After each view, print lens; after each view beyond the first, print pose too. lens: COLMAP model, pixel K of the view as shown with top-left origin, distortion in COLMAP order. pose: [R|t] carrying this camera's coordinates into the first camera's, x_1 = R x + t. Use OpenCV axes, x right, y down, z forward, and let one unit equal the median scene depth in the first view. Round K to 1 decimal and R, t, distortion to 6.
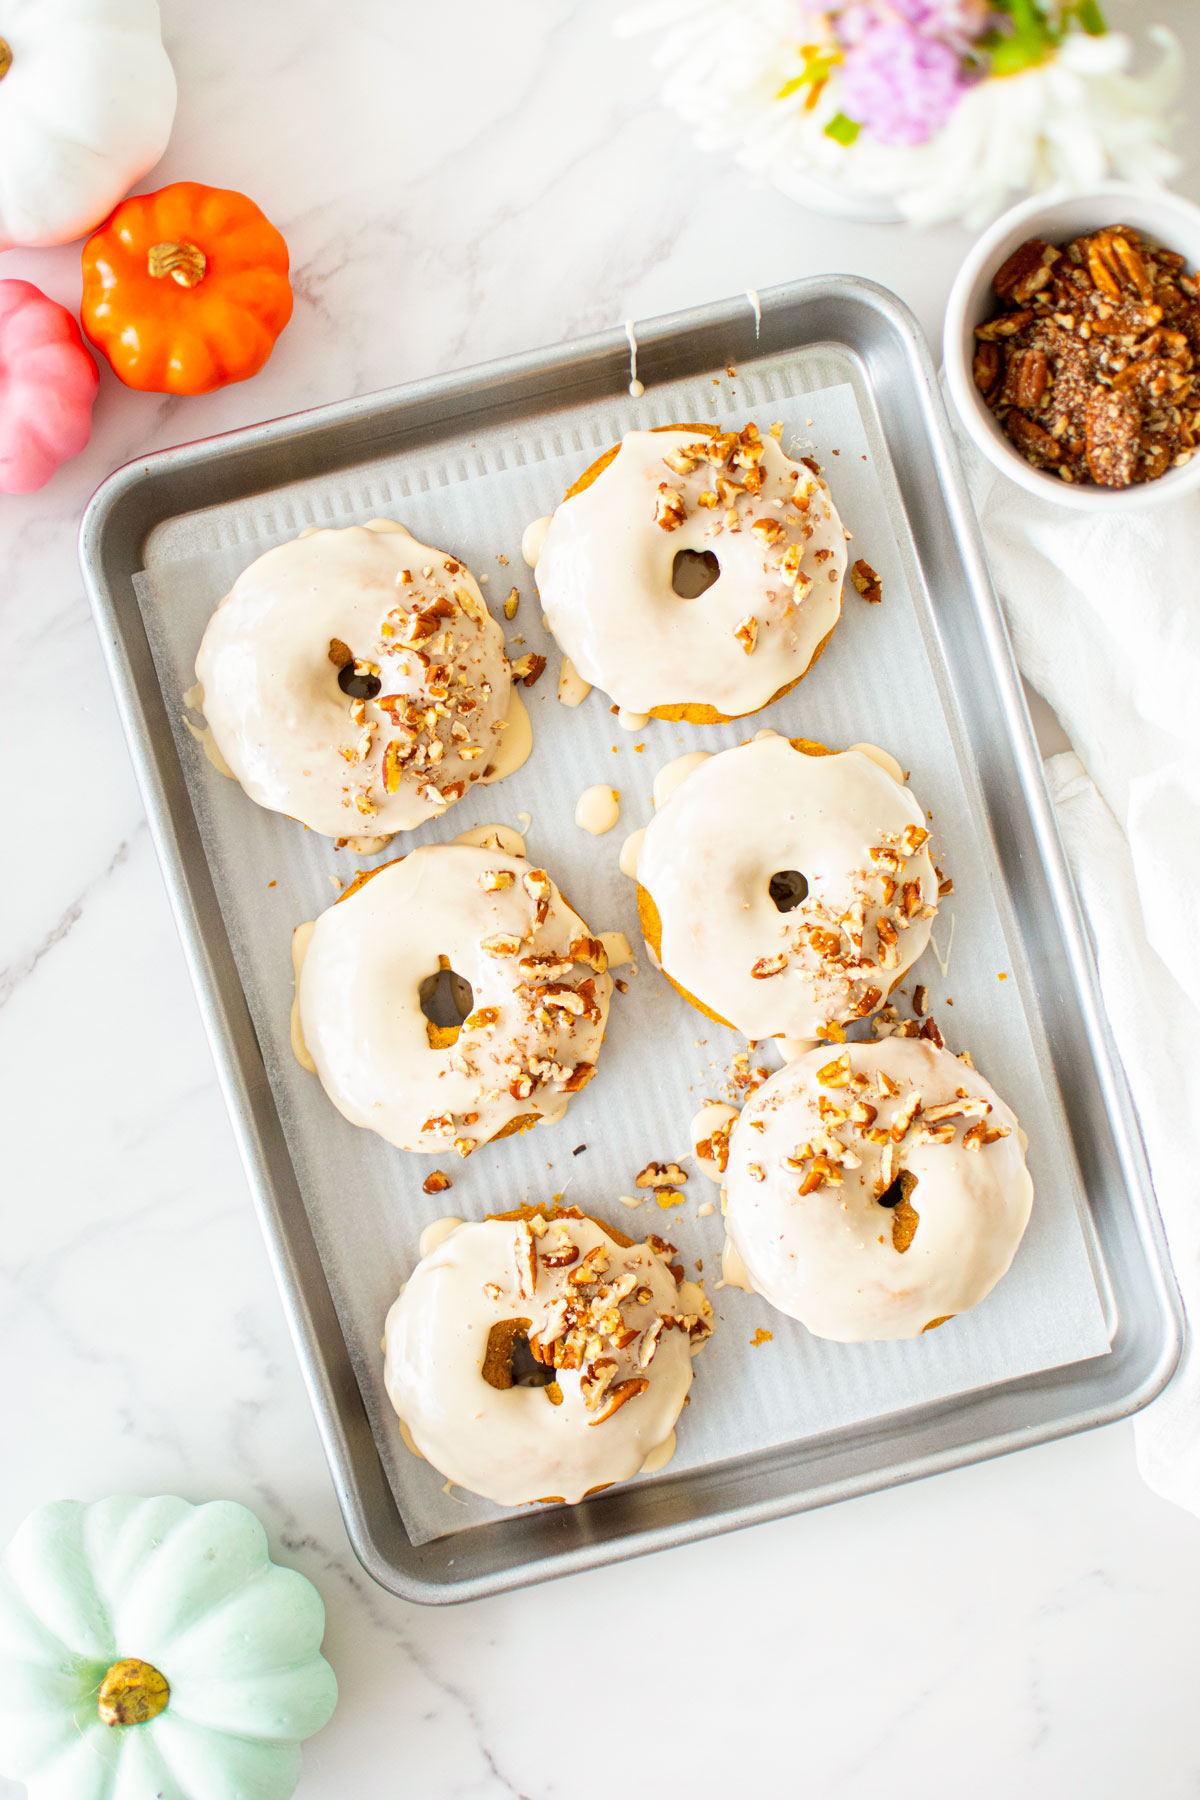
lens RADIAL K [[3371.4, 0, 600.0], [0, 3371.4, 900.0], [0, 0, 1]] dist [-0.260612, -0.180676]
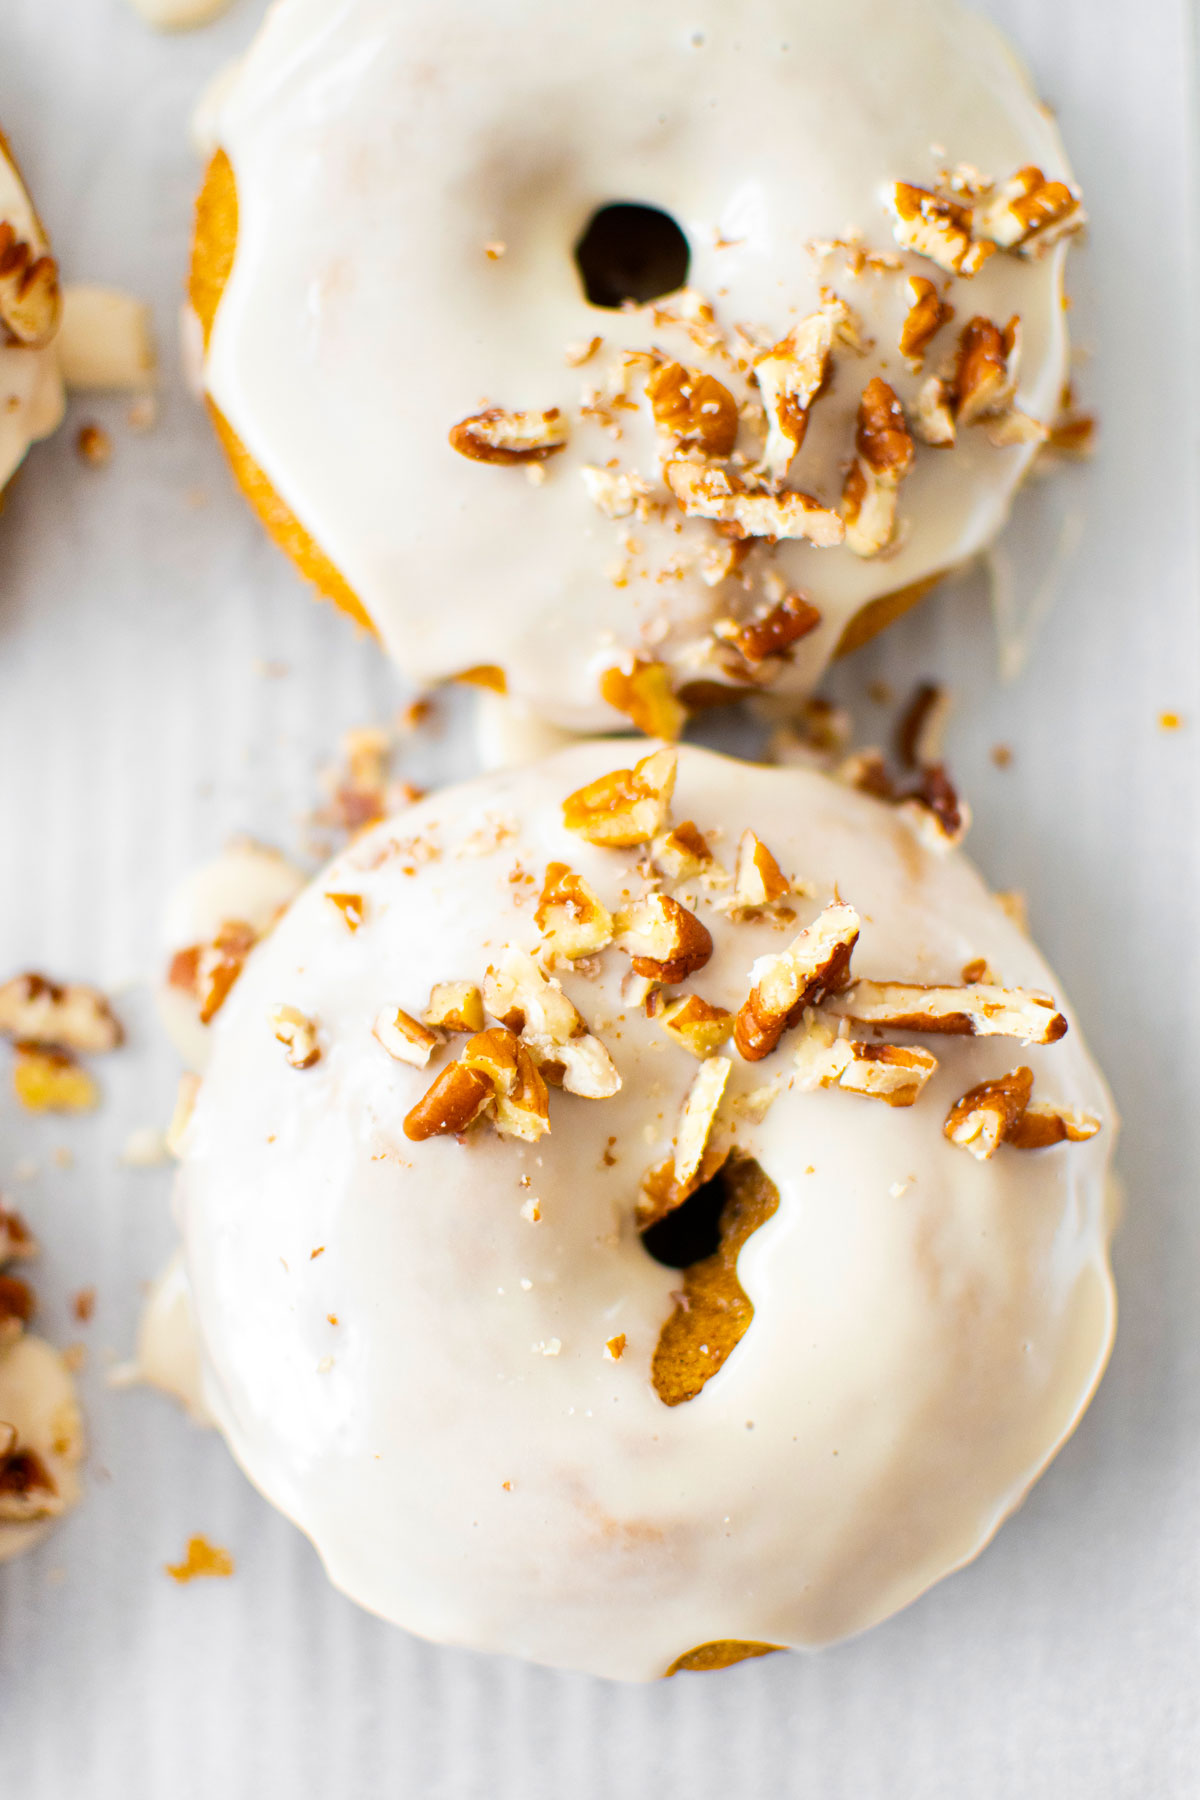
lens RADIAL K [[3371.4, 0, 600.0], [0, 3371.4, 900.0], [0, 0, 1]] dist [-0.260612, -0.180676]
pose [[0.962397, 0.271475, -0.009683, 0.073877], [-0.270311, 0.953521, -0.133156, 0.103684], [-0.026916, 0.130766, 0.991048, 0.682420]]
